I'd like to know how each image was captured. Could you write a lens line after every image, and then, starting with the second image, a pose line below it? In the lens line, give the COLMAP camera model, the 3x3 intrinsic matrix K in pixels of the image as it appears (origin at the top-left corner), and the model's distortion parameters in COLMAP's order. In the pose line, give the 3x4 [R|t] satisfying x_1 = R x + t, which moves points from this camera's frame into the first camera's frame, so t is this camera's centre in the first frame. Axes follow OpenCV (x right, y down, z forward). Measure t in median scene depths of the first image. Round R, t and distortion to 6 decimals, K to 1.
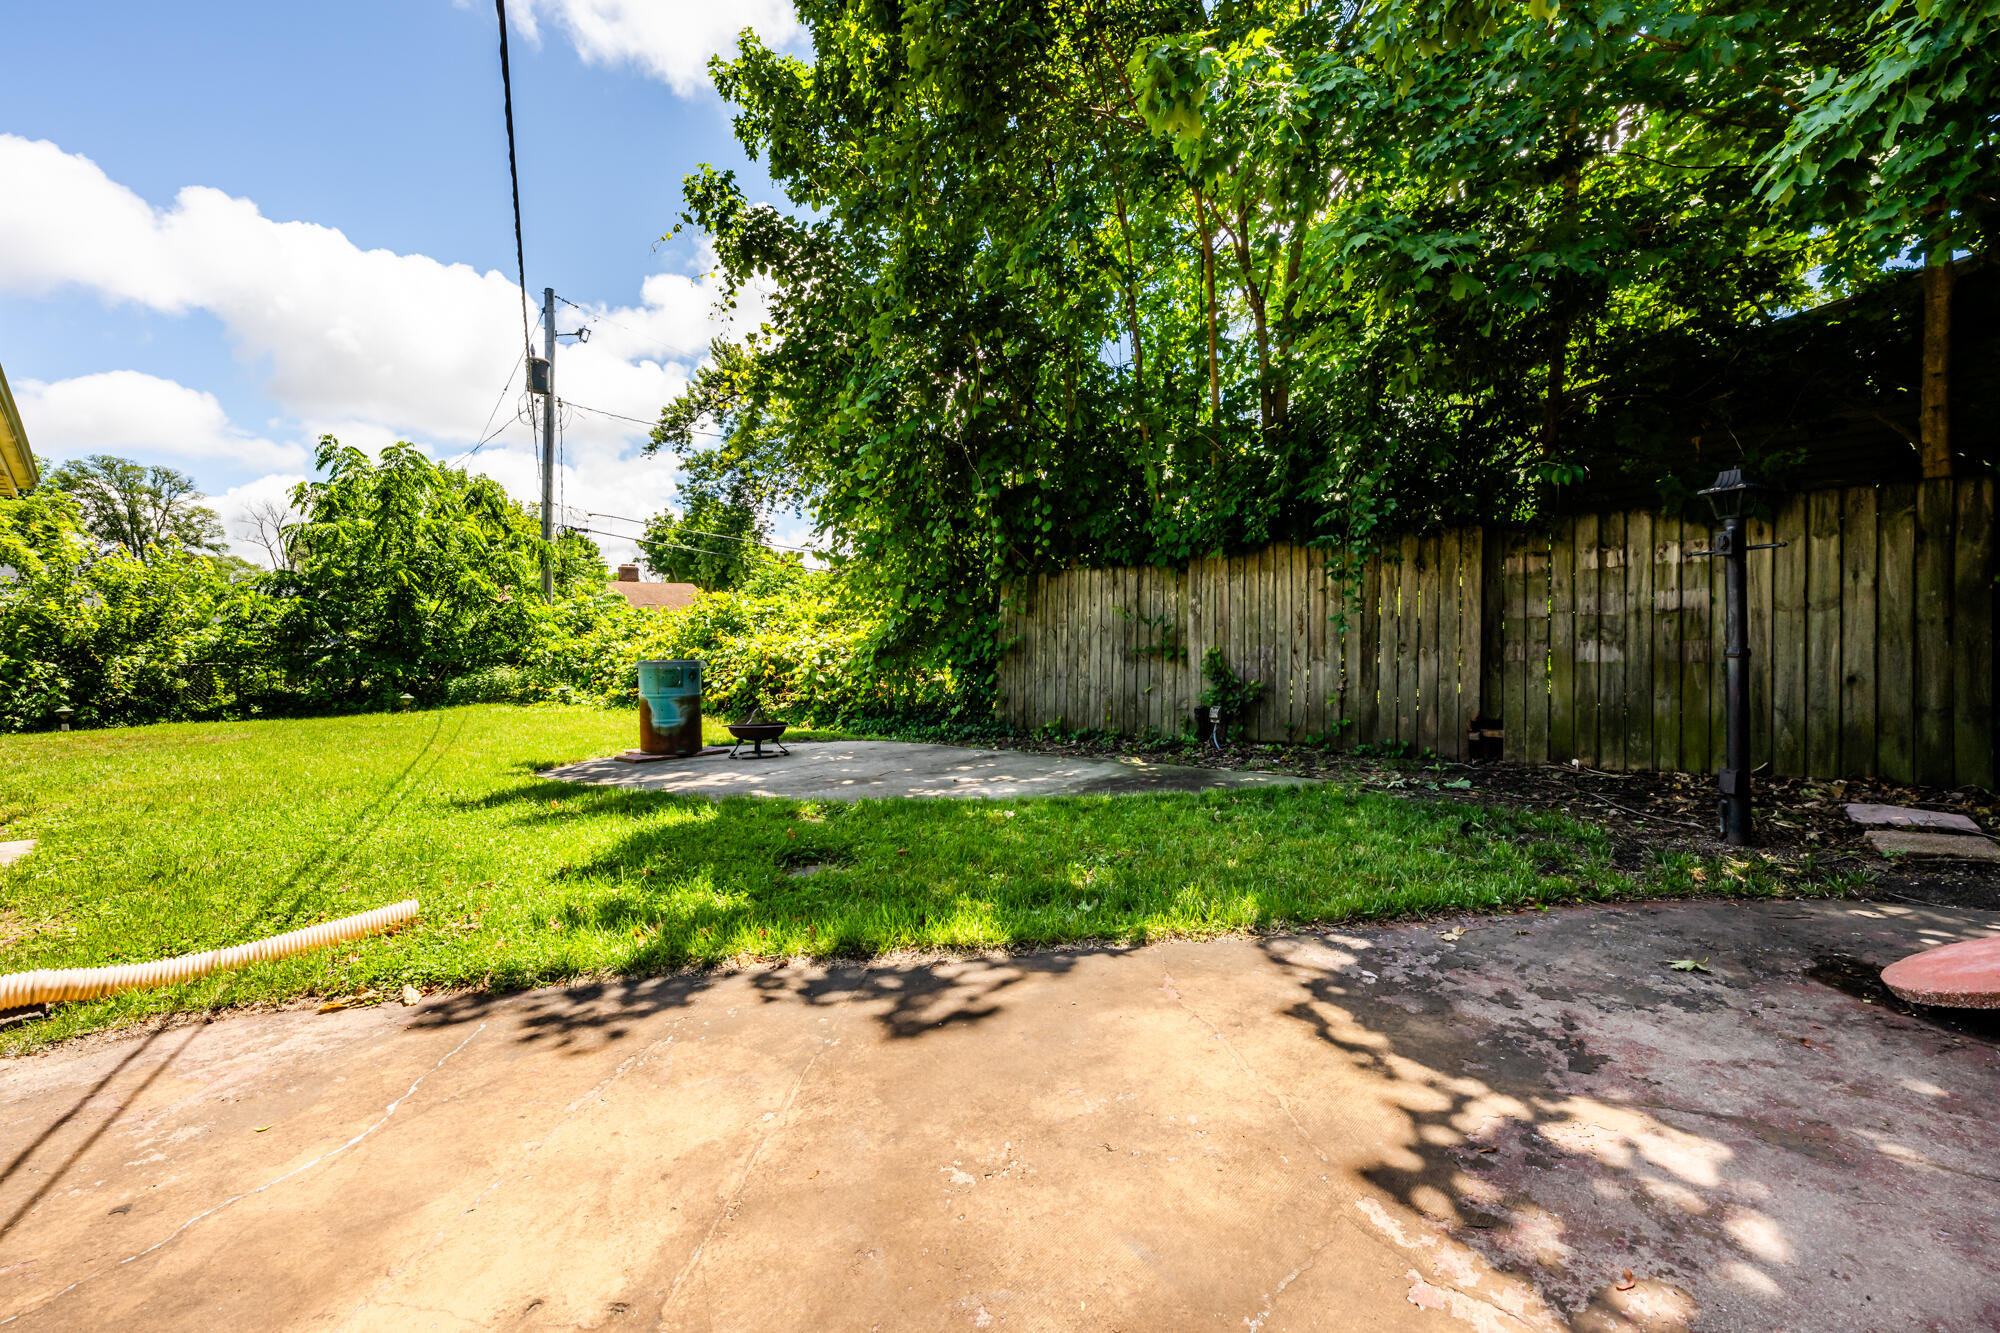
lens RADIAL K [[808.5, 0, 1016.9], [0, 808.5, 671.0], [0, 0, 1]] dist [0.000992, 0.000335]
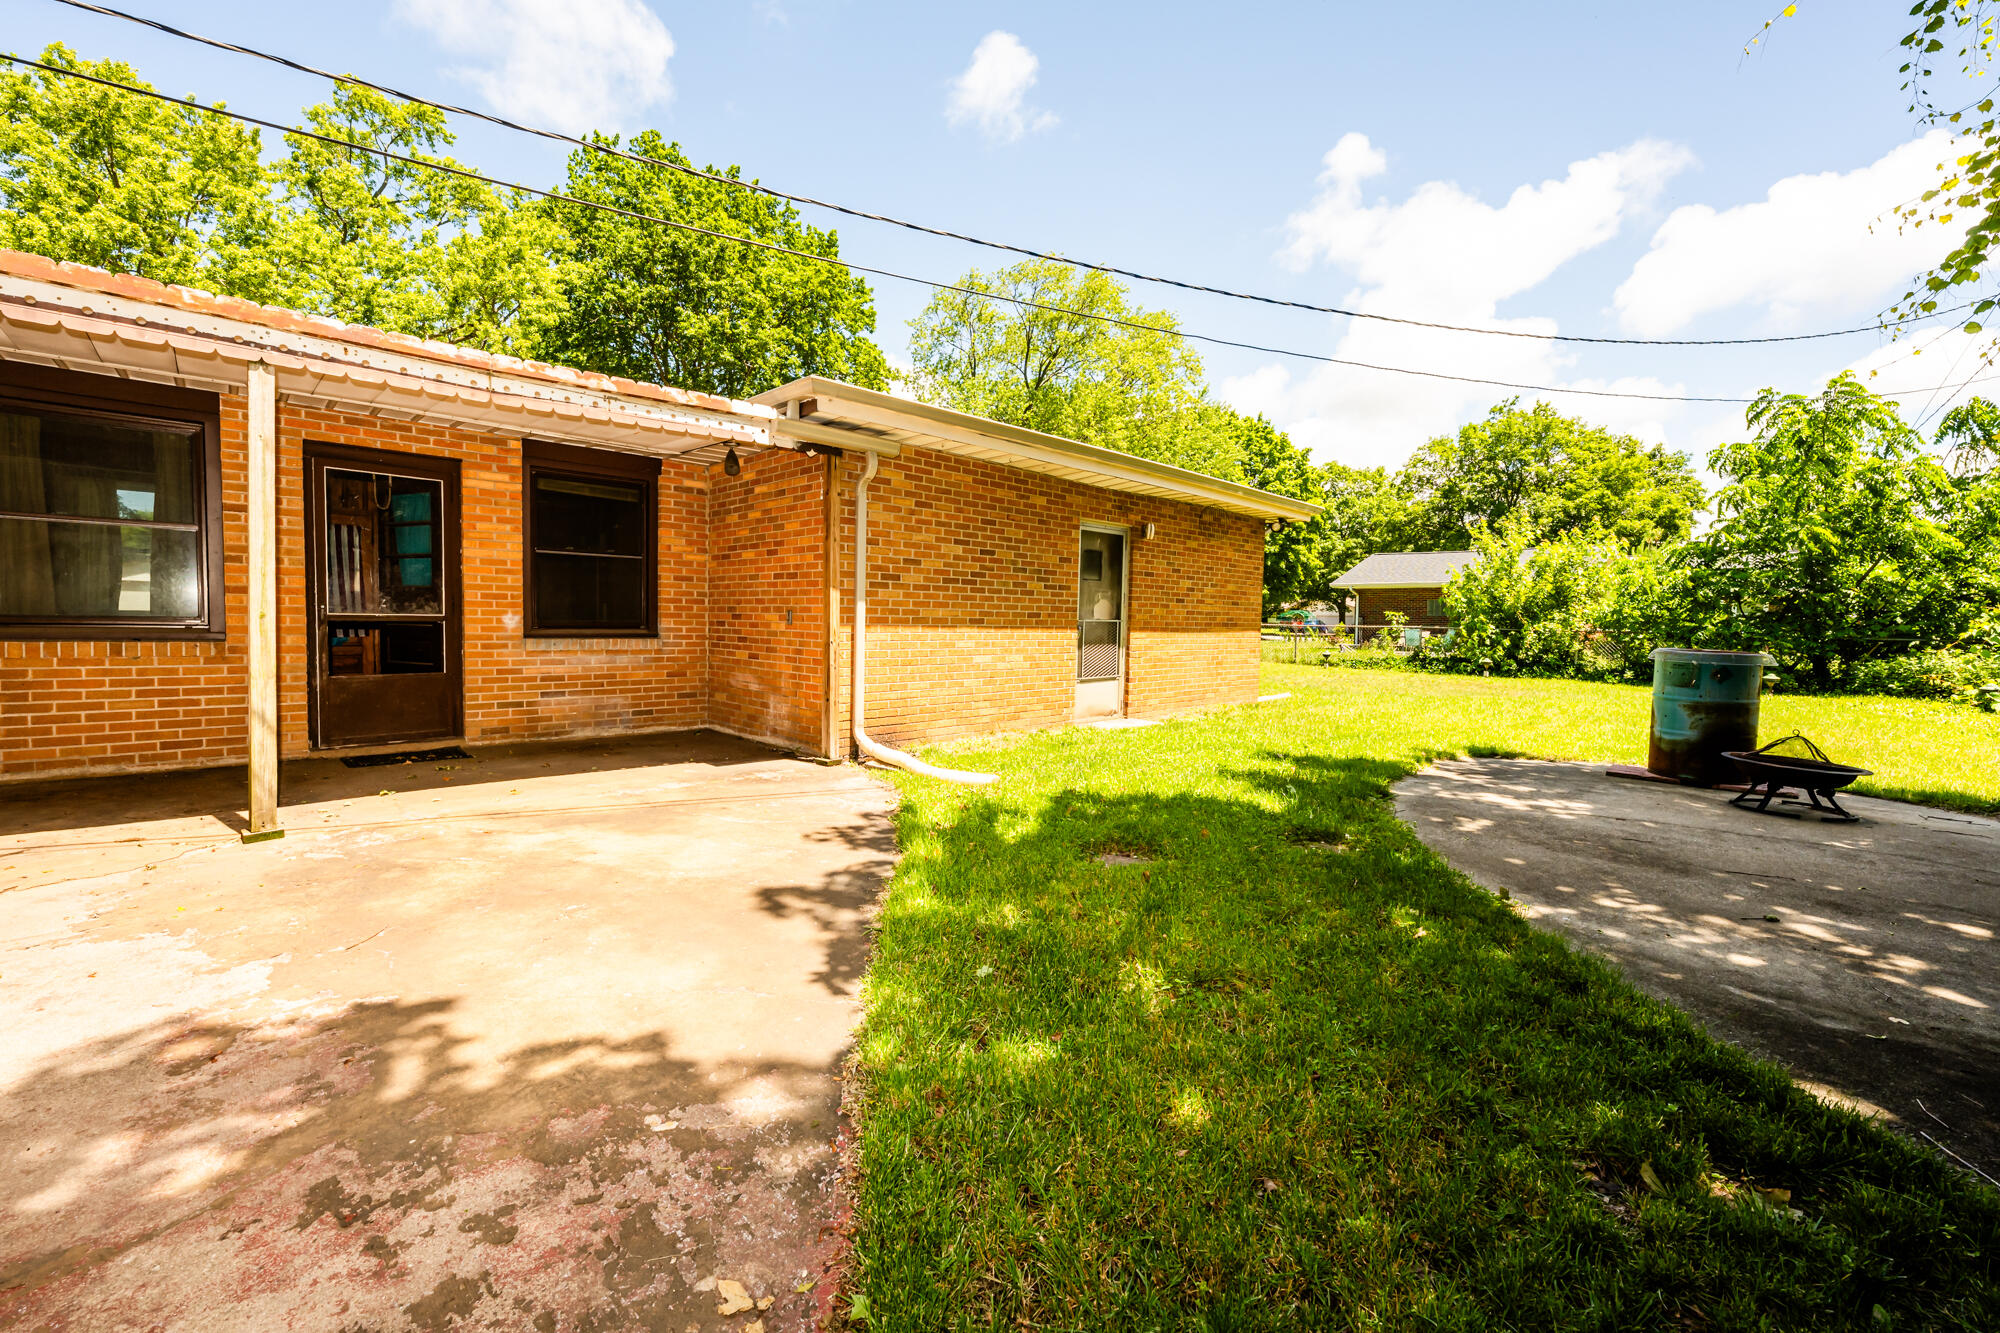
lens RADIAL K [[808.5, 0, 988.2], [0, 808.5, 670.7], [0, 0, 1]] dist [0.000992, 0.000335]
pose [[-0.076083, 0.087067, -0.993293, 0.408230], [-0.043997, 0.994917, 0.090579, -0.039513], [0.996130, 0.050594, -0.071866, 0.491112]]
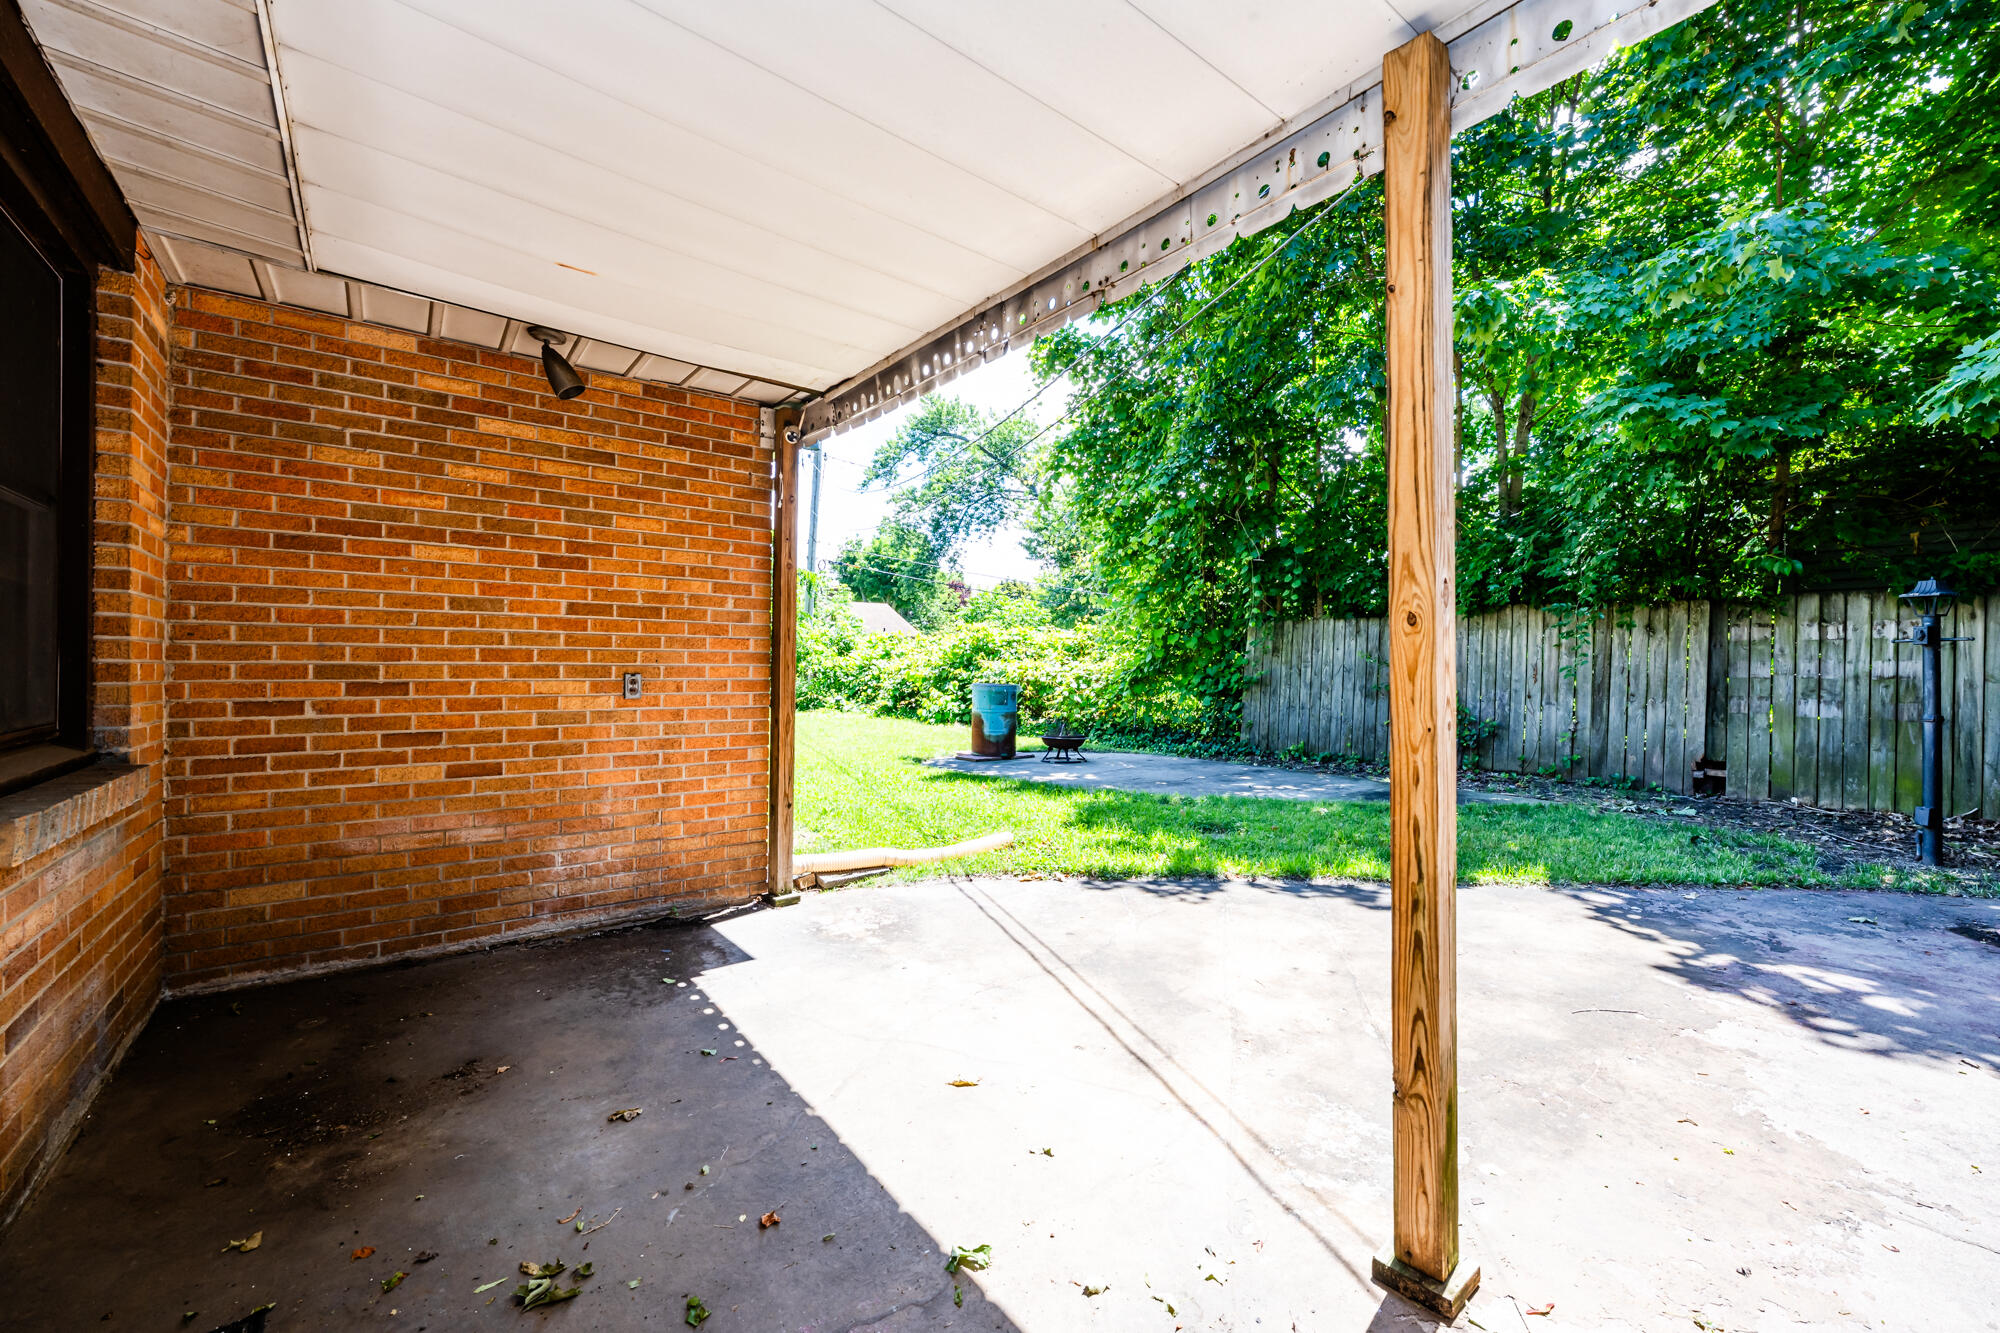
lens RADIAL K [[808.5, 0, 1017.1], [0, 808.5, 670.7], [0, 0, 1]] dist [0.000992, 0.000335]
pose [[0.984271, 0.031372, -0.173856, -0.201099], [-0.035210, 0.999199, -0.019034, -0.013014], [0.173119, 0.024856, 0.984587, -0.321569]]
